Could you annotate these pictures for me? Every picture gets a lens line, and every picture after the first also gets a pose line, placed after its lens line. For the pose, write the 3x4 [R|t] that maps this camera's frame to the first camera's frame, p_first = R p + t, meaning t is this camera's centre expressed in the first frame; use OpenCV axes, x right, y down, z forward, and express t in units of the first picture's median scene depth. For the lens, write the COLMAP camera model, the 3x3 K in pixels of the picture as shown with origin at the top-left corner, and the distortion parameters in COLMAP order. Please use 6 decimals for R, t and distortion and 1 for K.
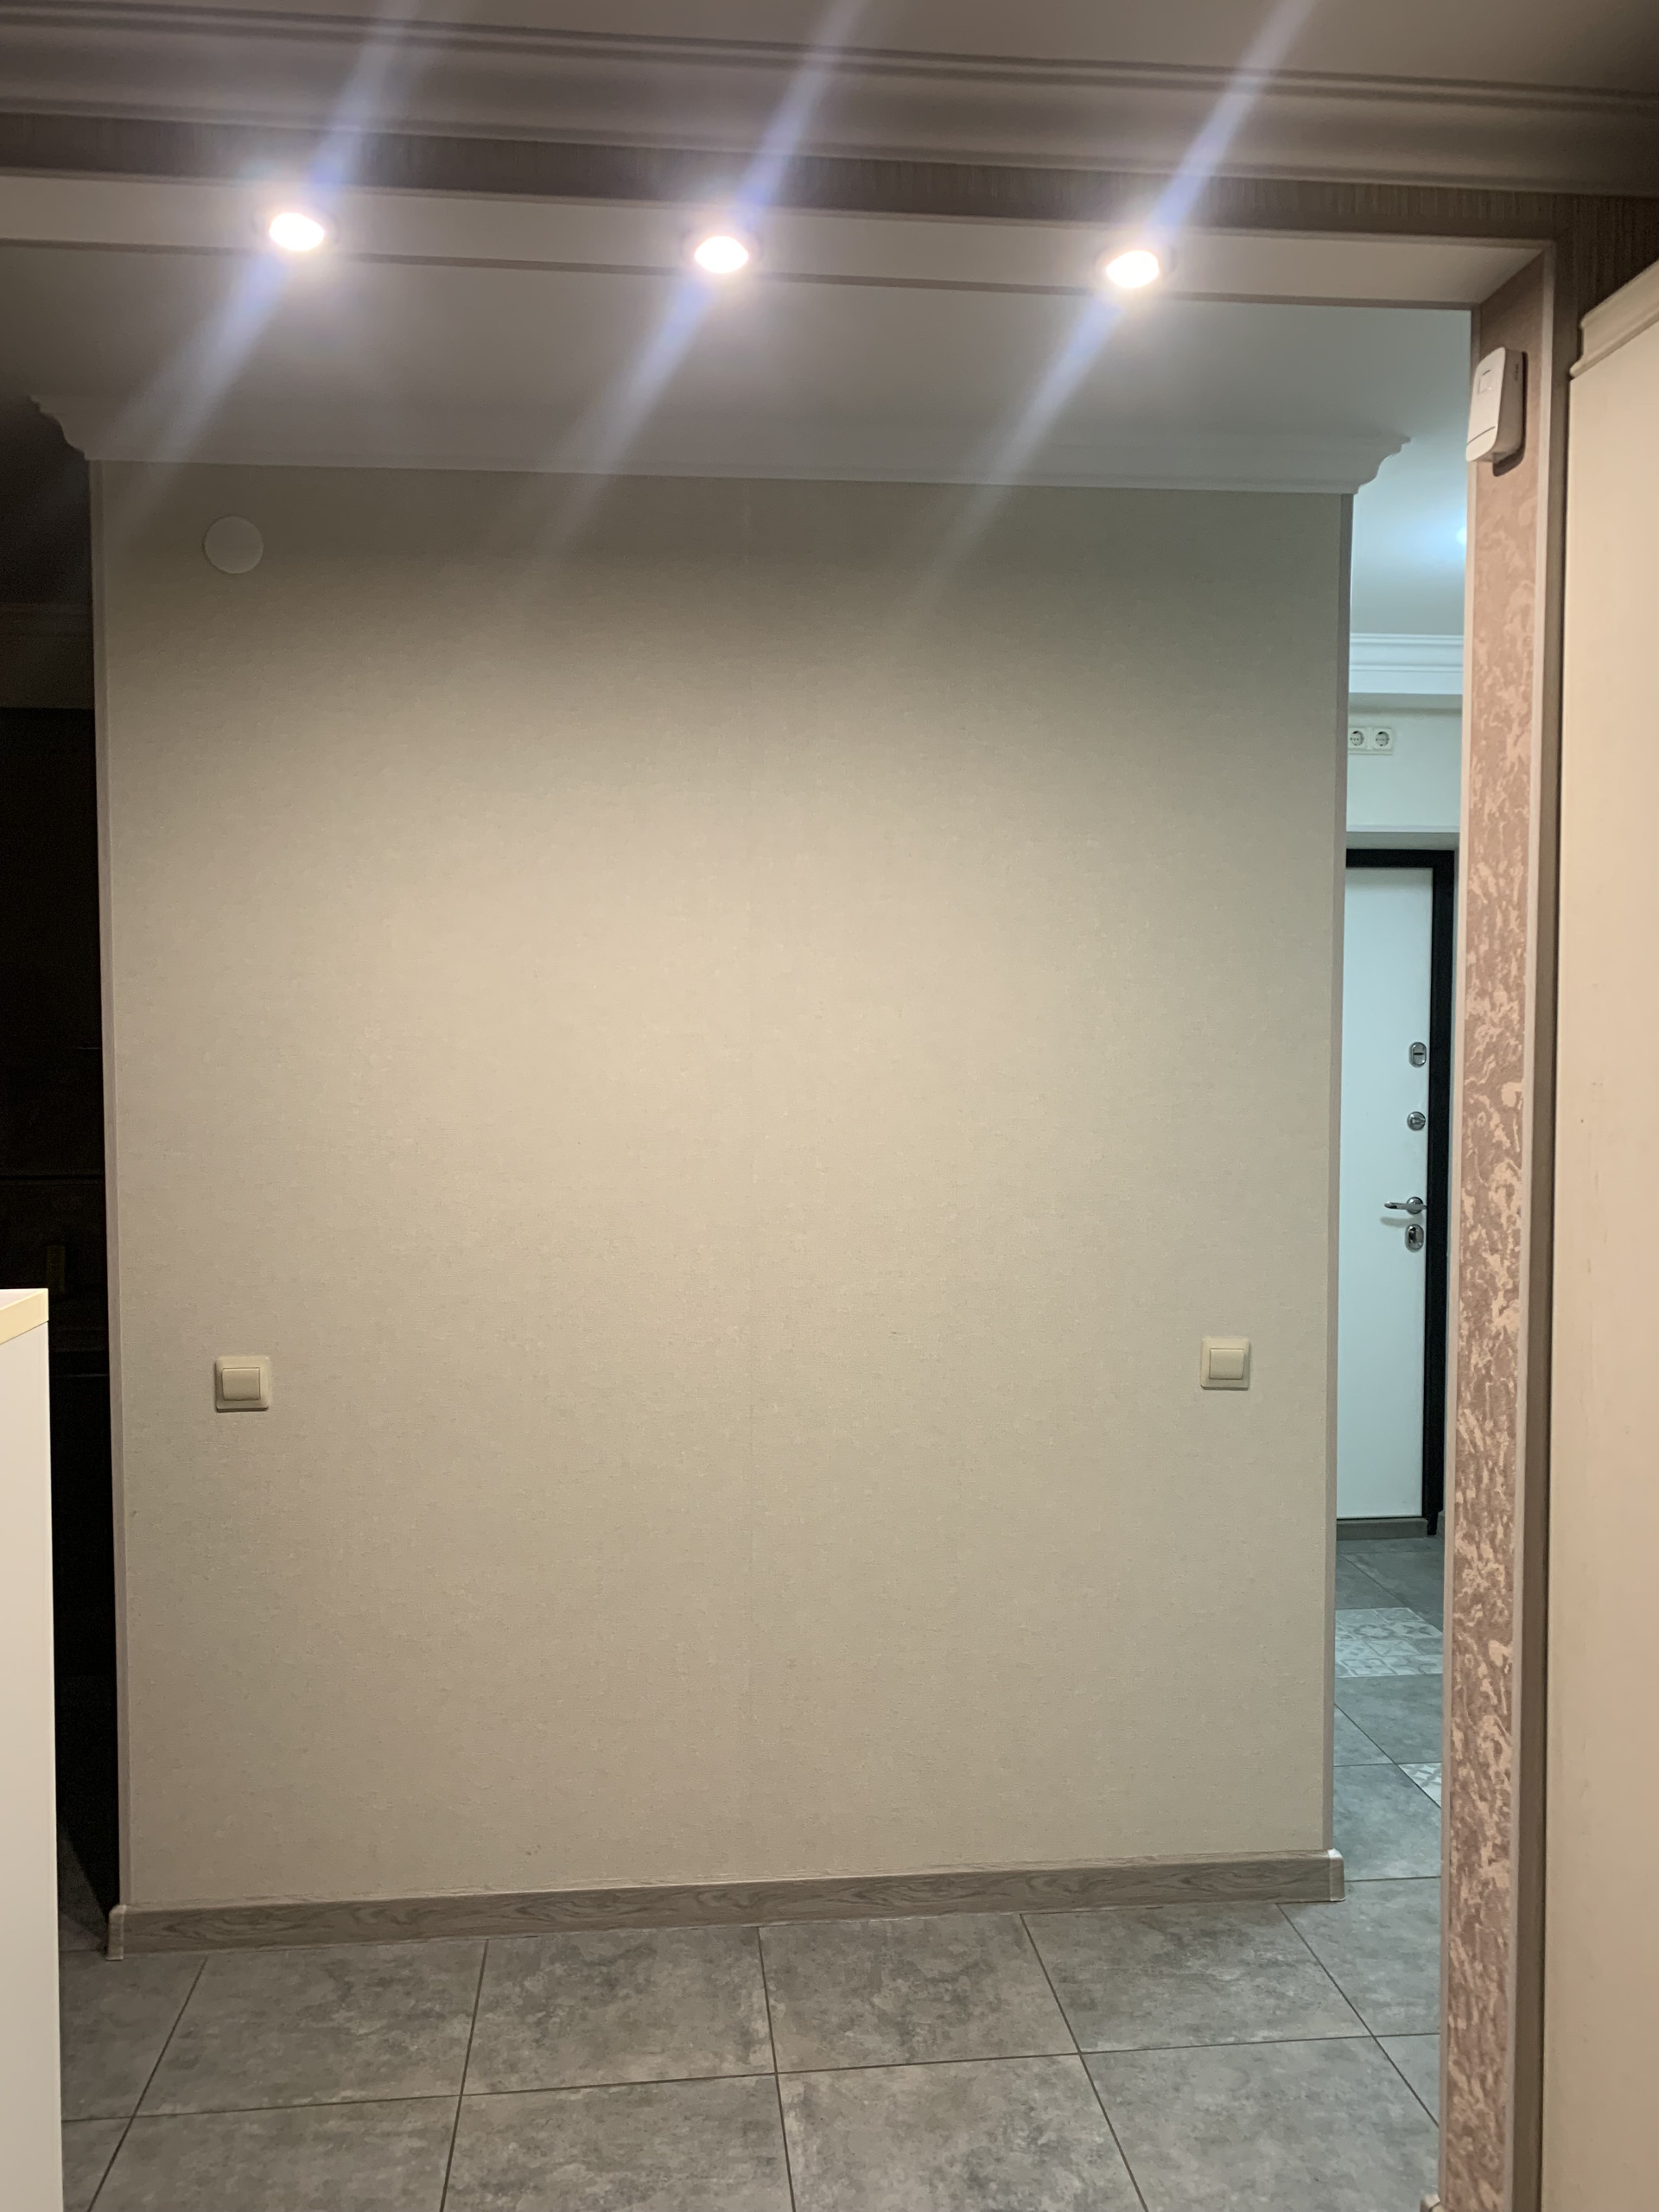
lens RADIAL K [[1728.7, 0, 838.5], [0, 1728.7, 1113.8], [0, 0, 1]] dist [0.030280, -0.014179]
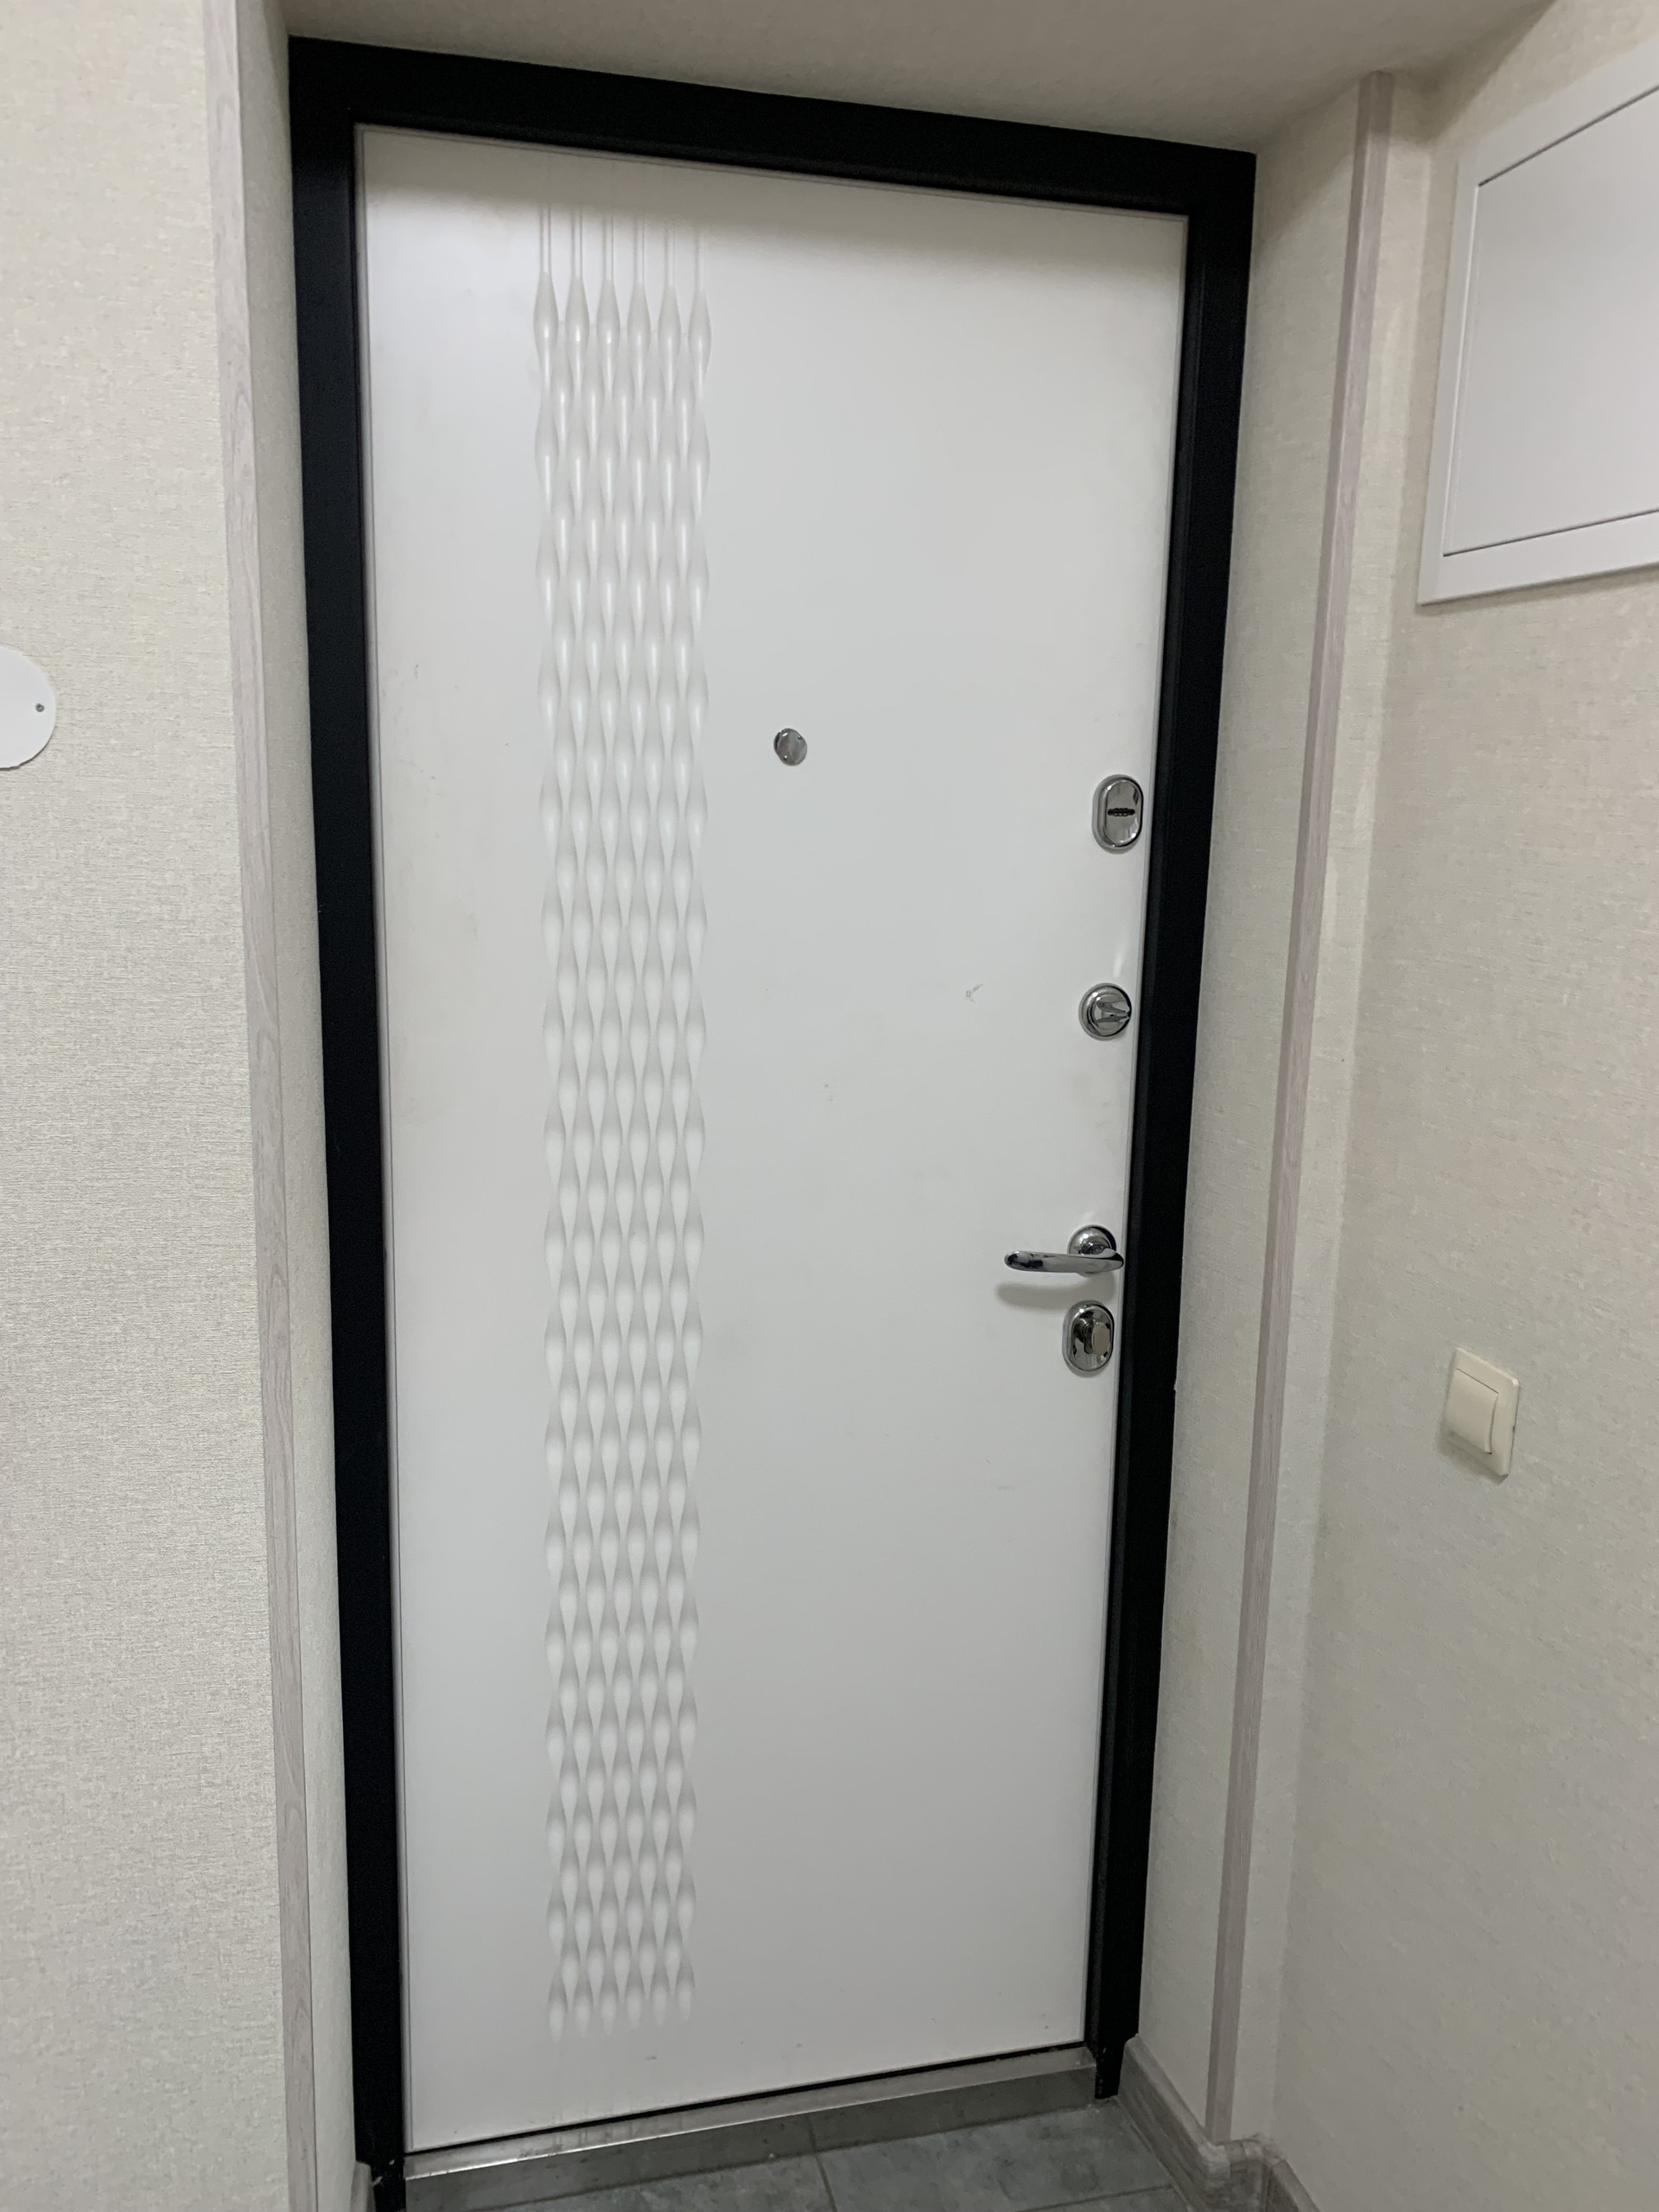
lens RADIAL K [[1728.7, 0, 819.2], [0, 1728.7, 1102.1], [0, 0, 1]] dist [0.030280, -0.014179]
pose [[0.990120, -0.003905, 0.140168, 0.229225], [-0.015388, 0.990549, 0.136290, -0.023573], [-0.139375, -0.137100, 0.980703, 0.670542]]
